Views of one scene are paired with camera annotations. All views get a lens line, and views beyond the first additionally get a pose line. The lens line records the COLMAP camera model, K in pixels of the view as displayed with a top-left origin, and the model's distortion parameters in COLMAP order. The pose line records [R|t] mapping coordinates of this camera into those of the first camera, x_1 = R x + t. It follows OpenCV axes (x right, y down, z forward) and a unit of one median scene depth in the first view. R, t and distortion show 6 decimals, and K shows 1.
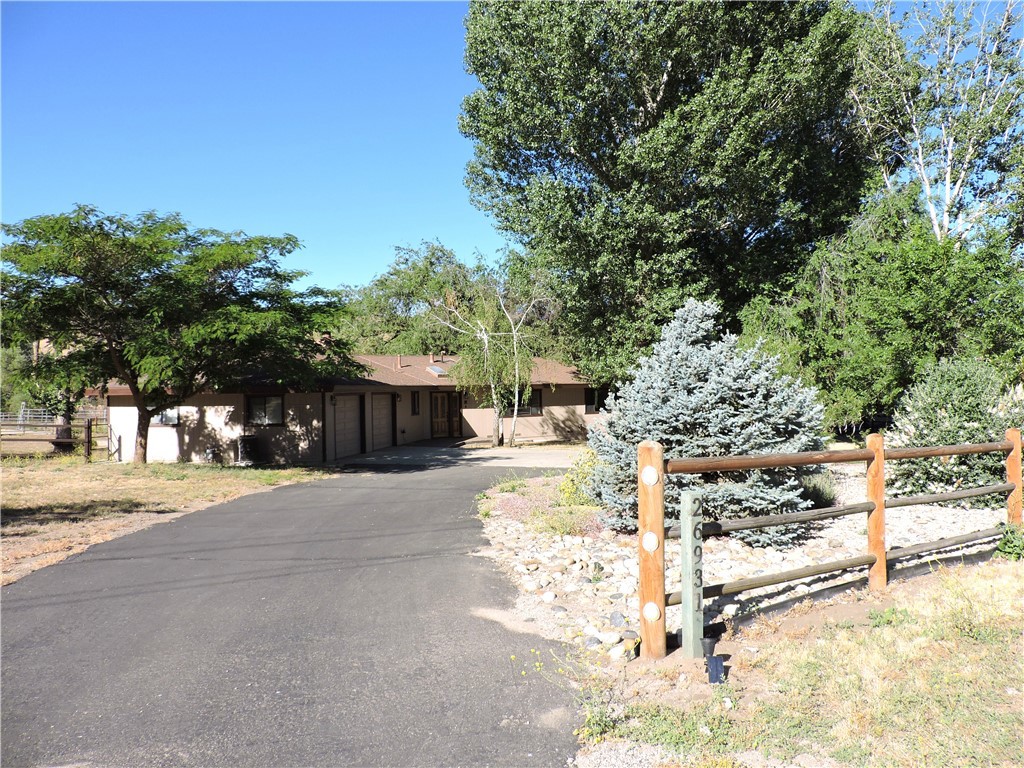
lens RADIAL K [[725.7, 0, 510.3], [0, 725.7, 385.8], [0, 0, 1]] dist [-0.026256, 0.006231]
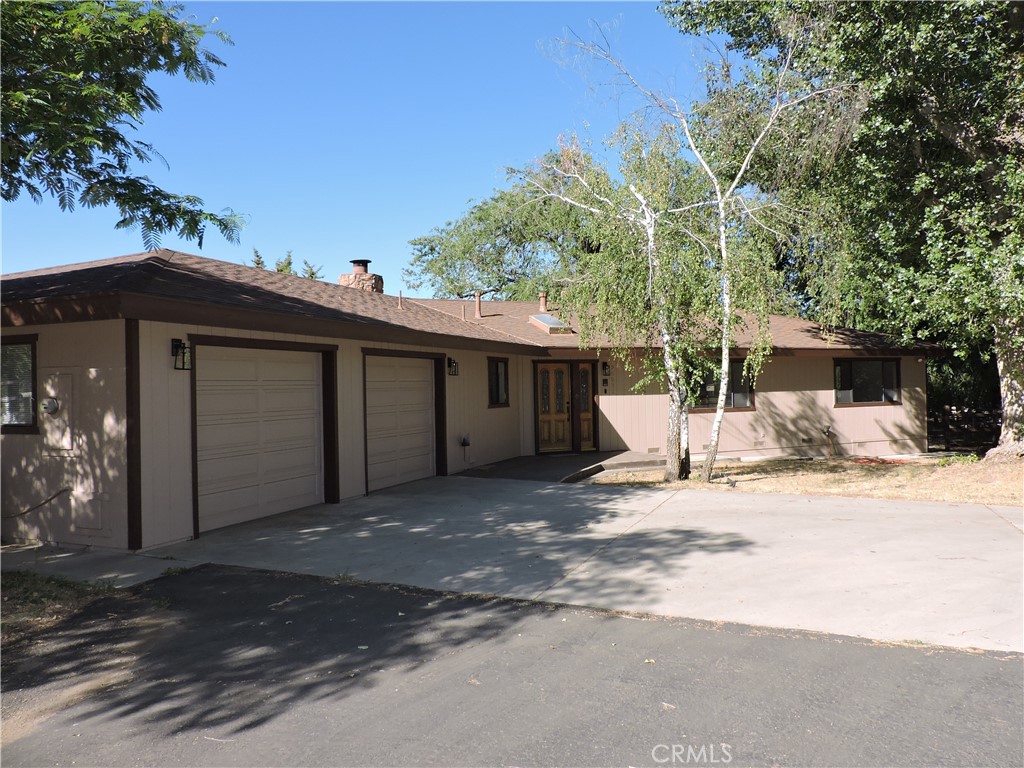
lens RADIAL K [[725.7, 0, 510.6], [0, 725.7, 384.6], [0, 0, 1]] dist [-0.026256, 0.006231]
pose [[0.979489, -0.005352, -0.201425, -0.027083], [0.005520, 0.999985, 0.000272, 0.026141], [0.201420, -0.001379, 0.979504, 0.541122]]
